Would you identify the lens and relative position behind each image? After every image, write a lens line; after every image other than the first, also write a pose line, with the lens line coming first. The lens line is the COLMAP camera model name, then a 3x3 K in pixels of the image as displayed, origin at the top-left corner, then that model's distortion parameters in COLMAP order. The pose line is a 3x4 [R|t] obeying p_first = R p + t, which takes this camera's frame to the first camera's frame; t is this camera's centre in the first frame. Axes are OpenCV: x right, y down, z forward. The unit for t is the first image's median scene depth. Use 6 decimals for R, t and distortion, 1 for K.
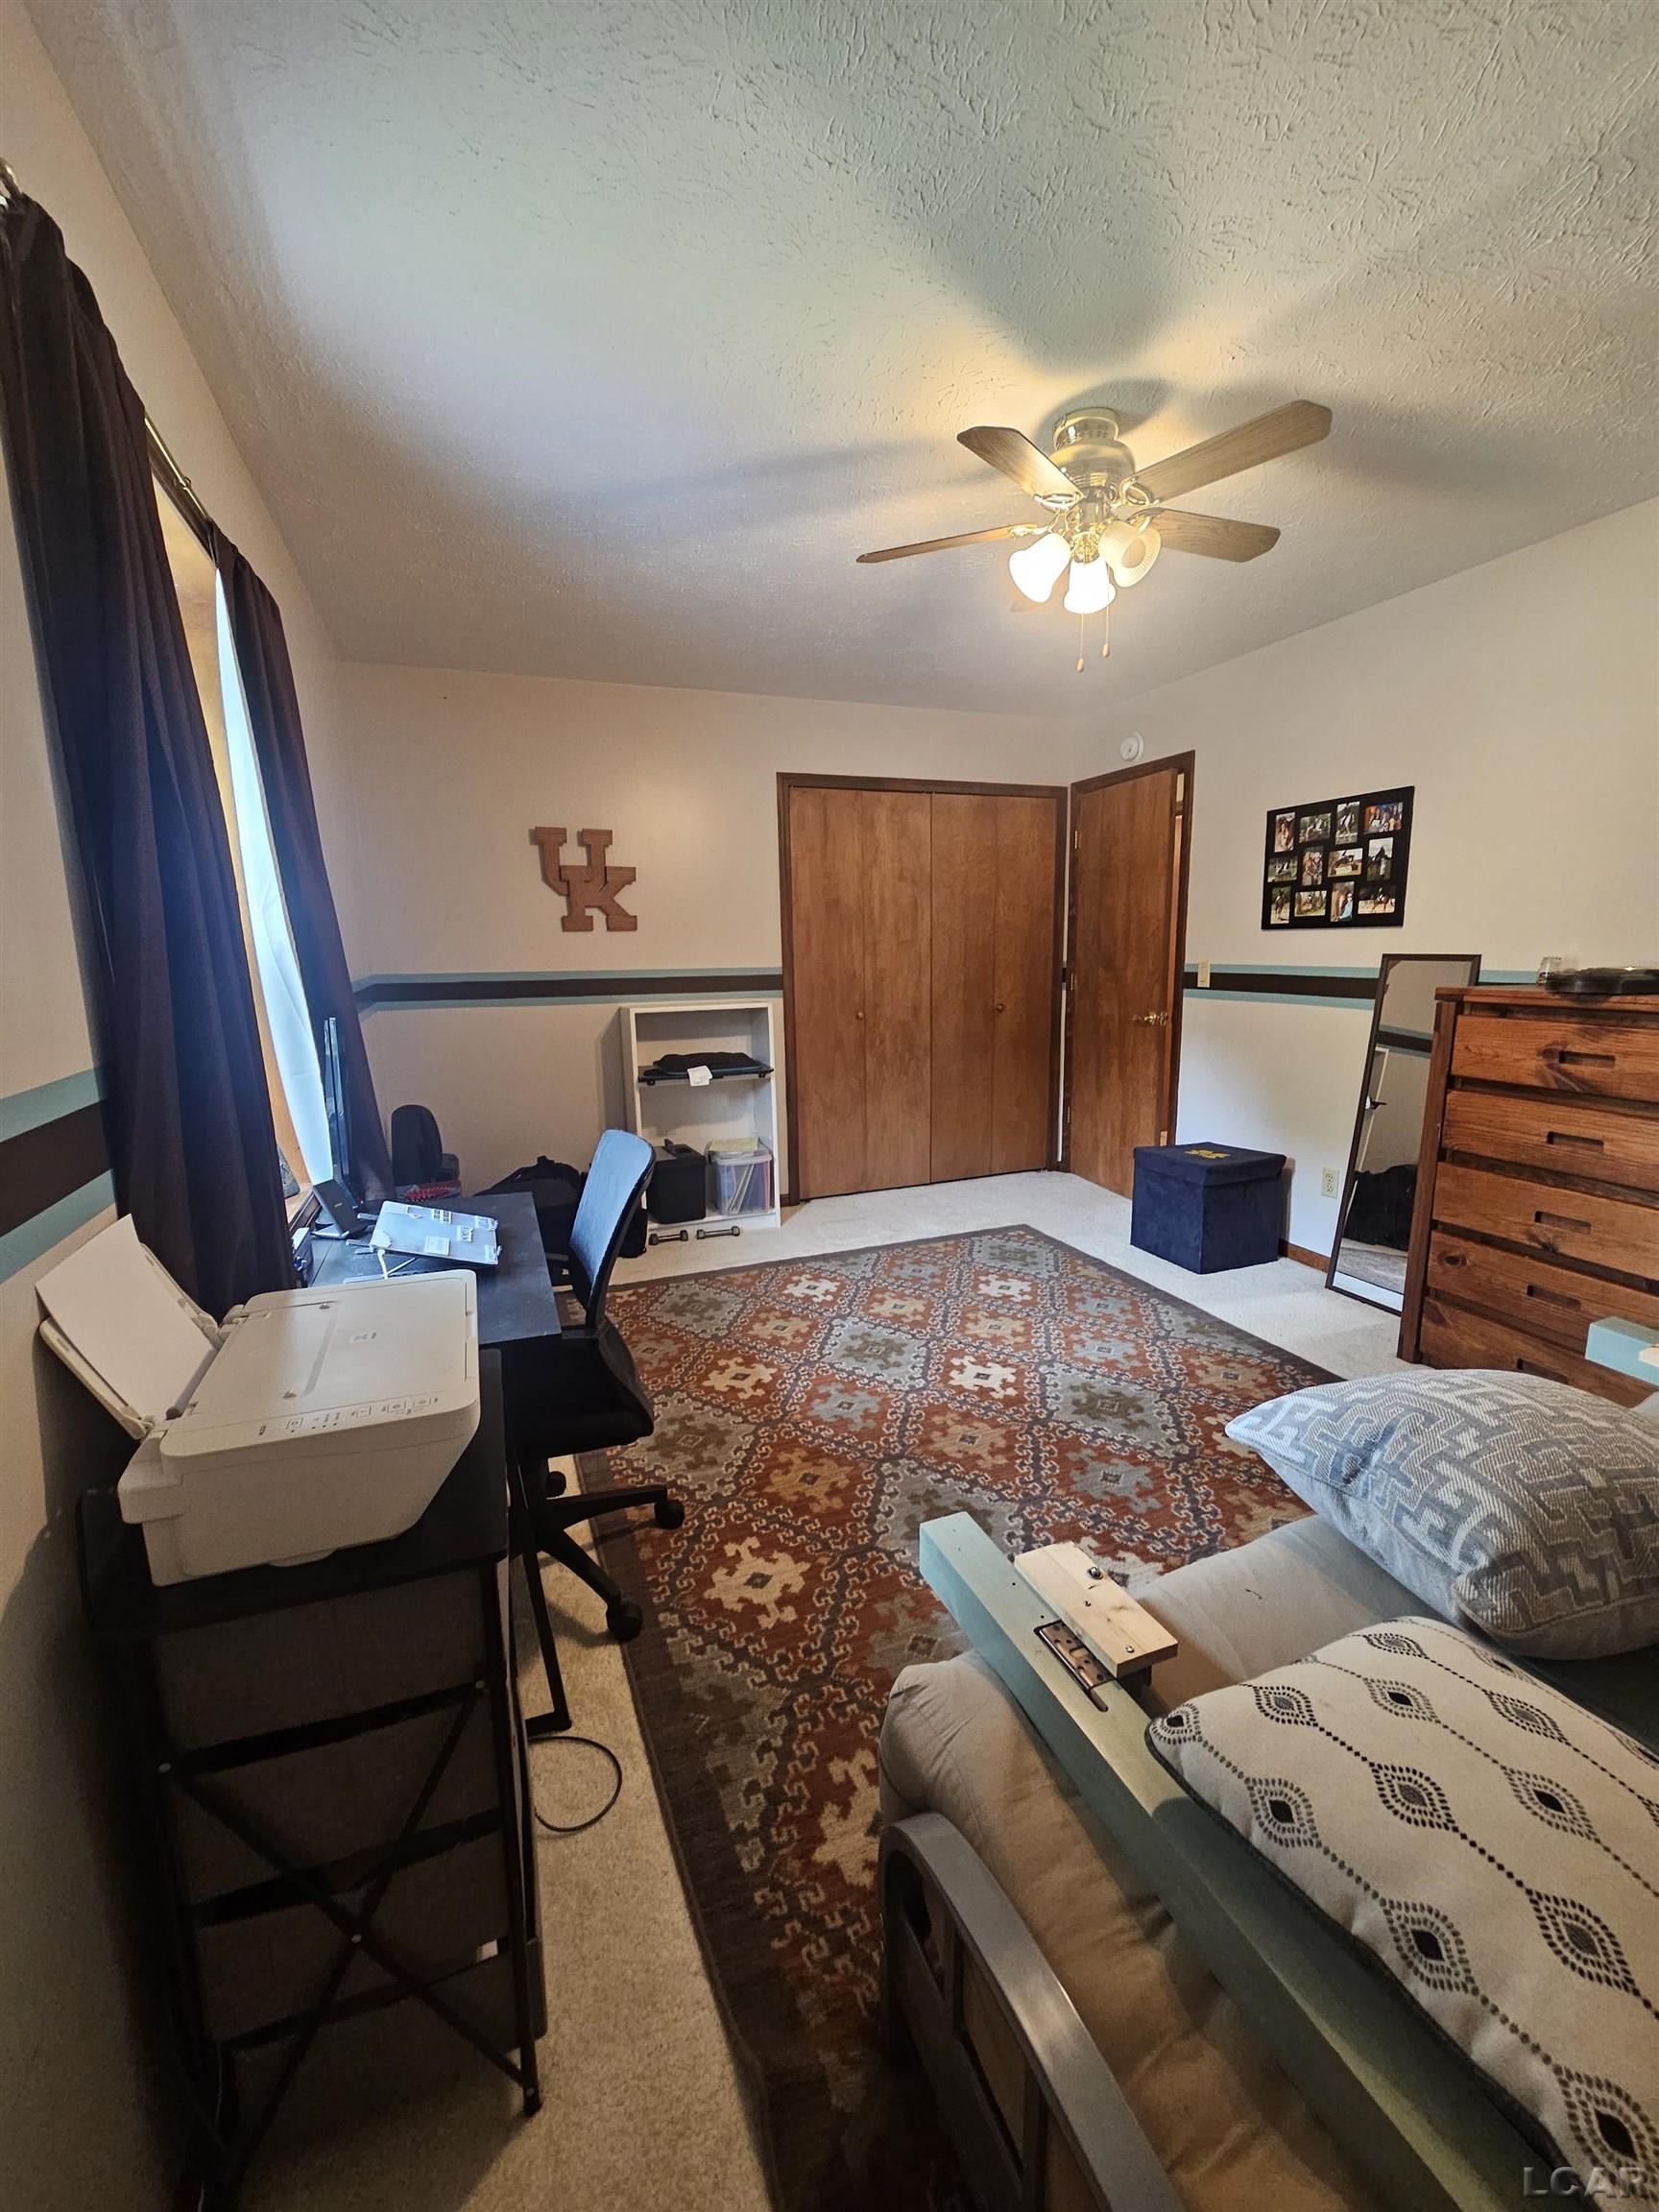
lens RADIAL K [[902.1, 0, 817.2], [0, 902.1, 1118.9], [0, 0, 1]] dist [-0.002523, 0.000307]
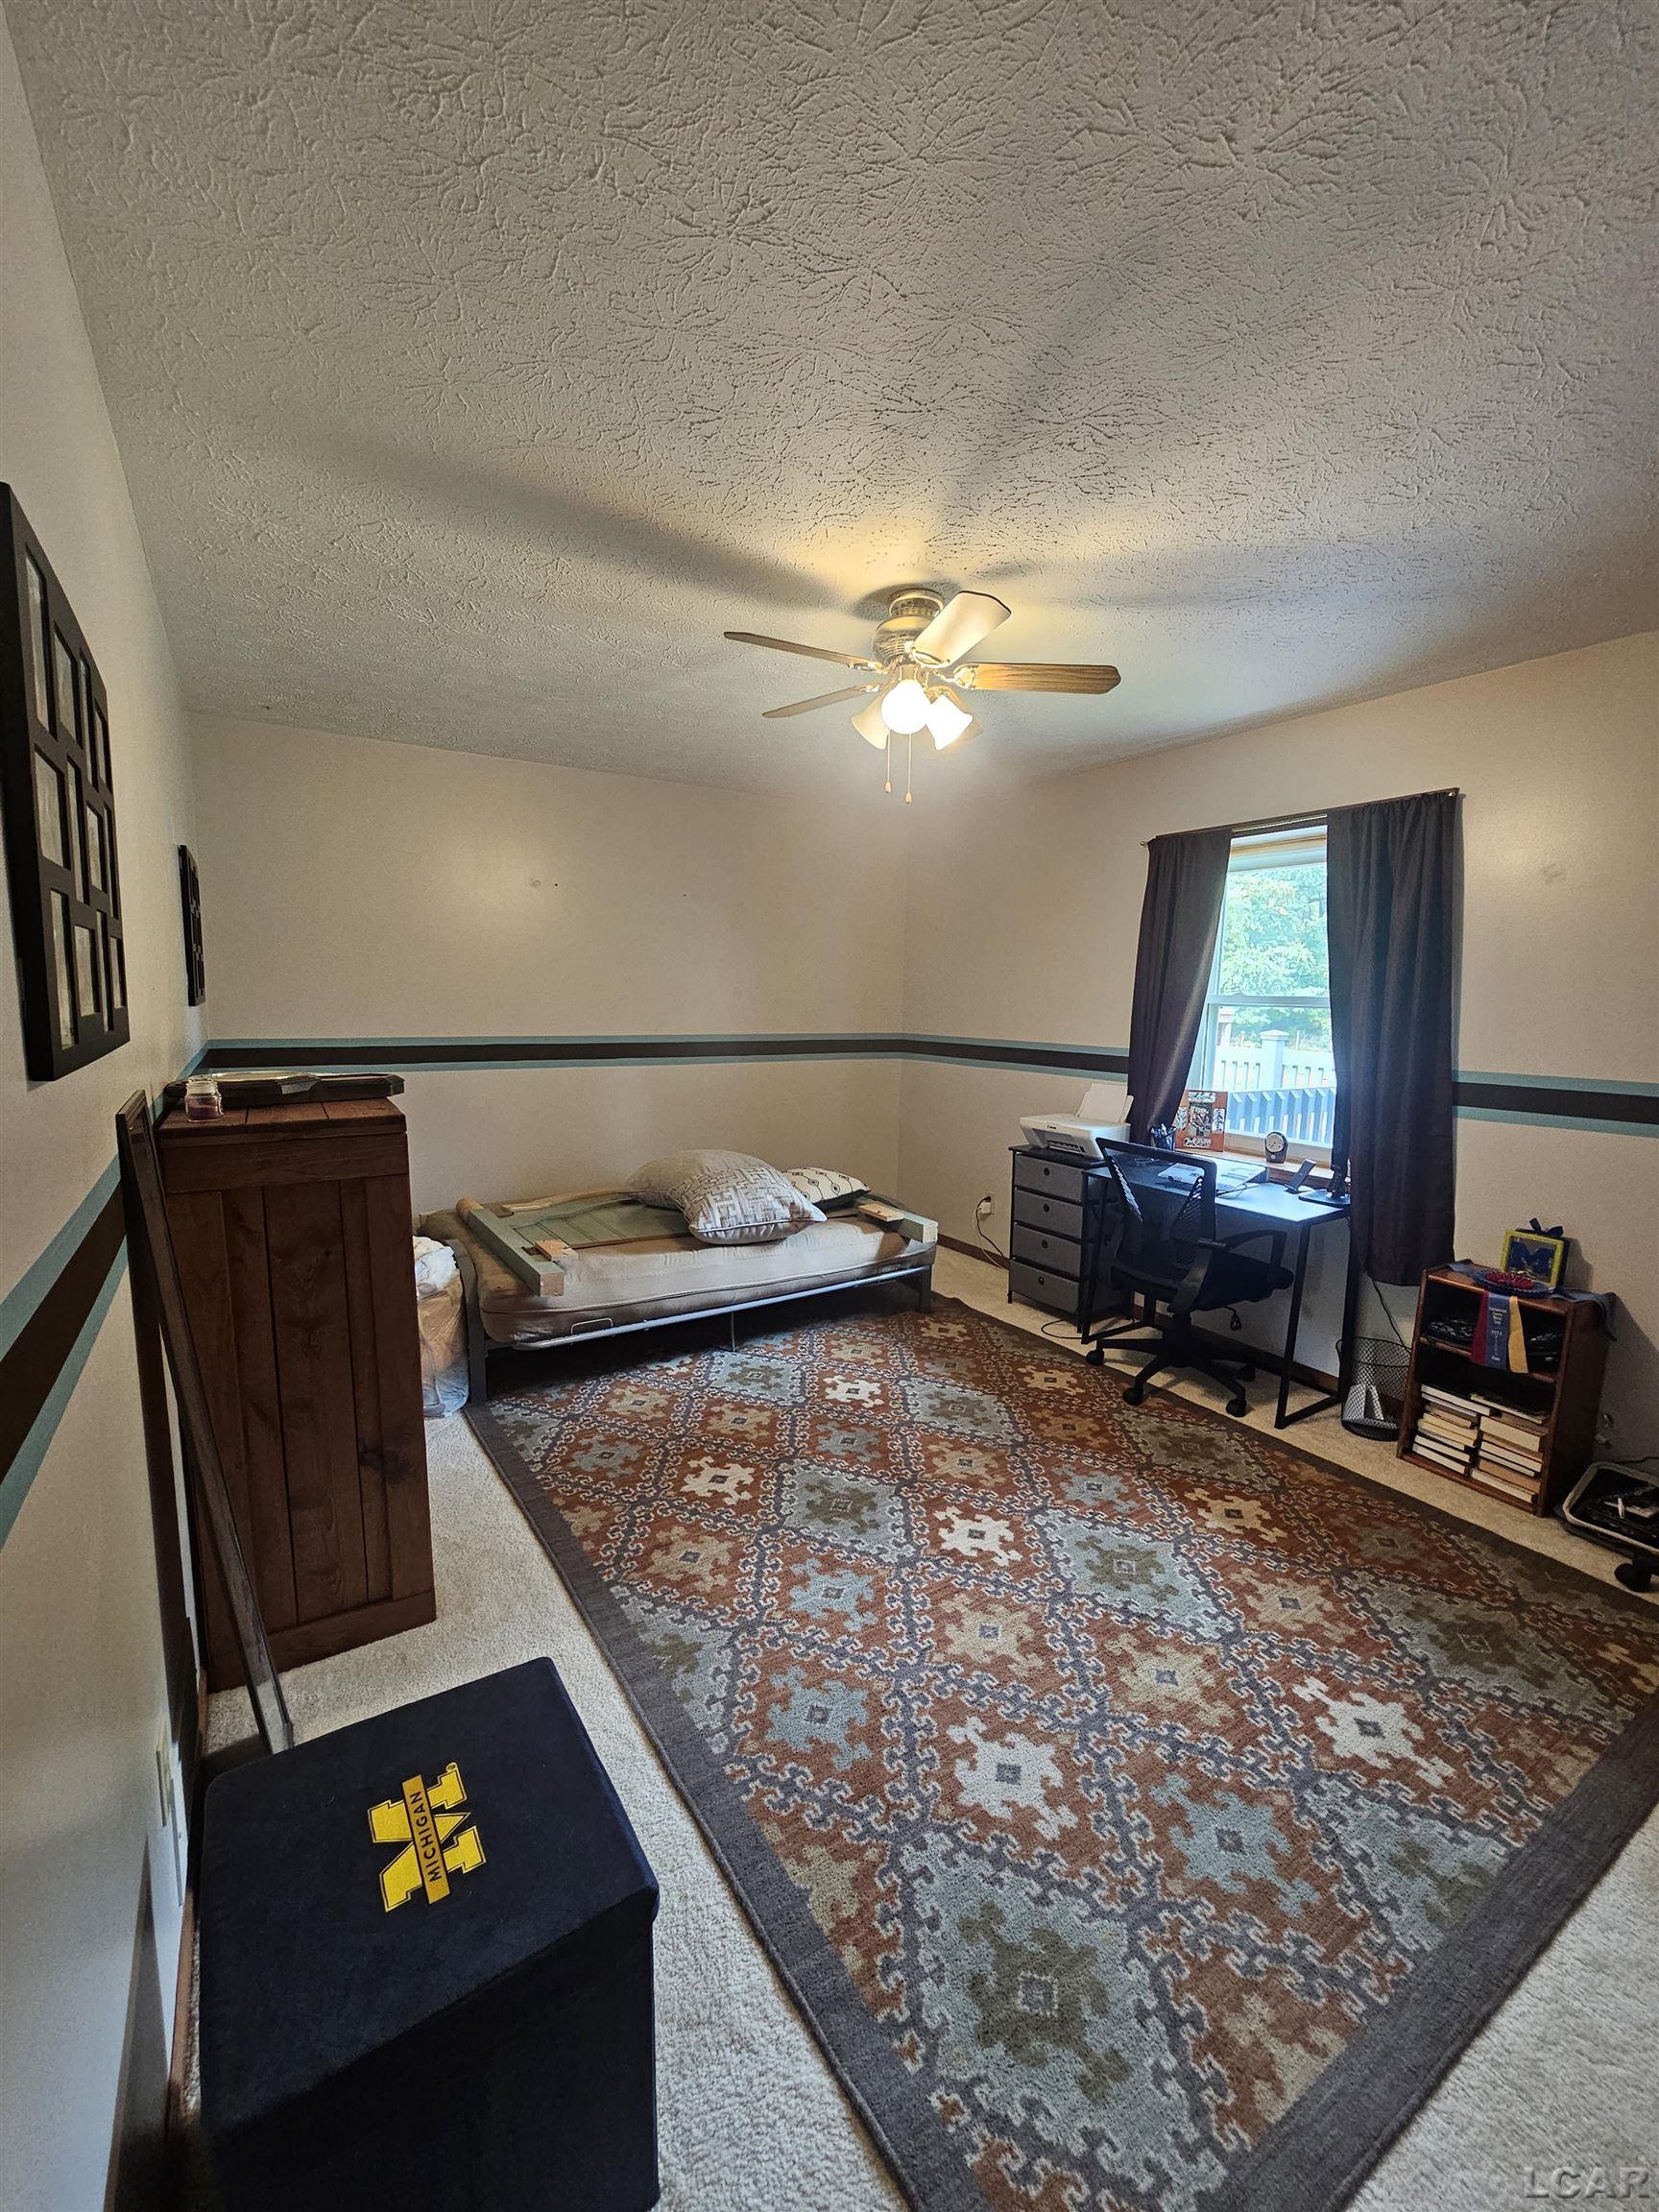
lens RADIAL K [[902.1, 0, 823.3], [0, 902.1, 1103.1], [0, 0, 1]] dist [-0.002523, 0.000307]
pose [[-0.979578, 0.027282, -0.199207, 0.486205], [-0.036692, 0.949861, 0.310513, -0.367678], [0.197691, 0.311481, -0.929461, 1.641029]]
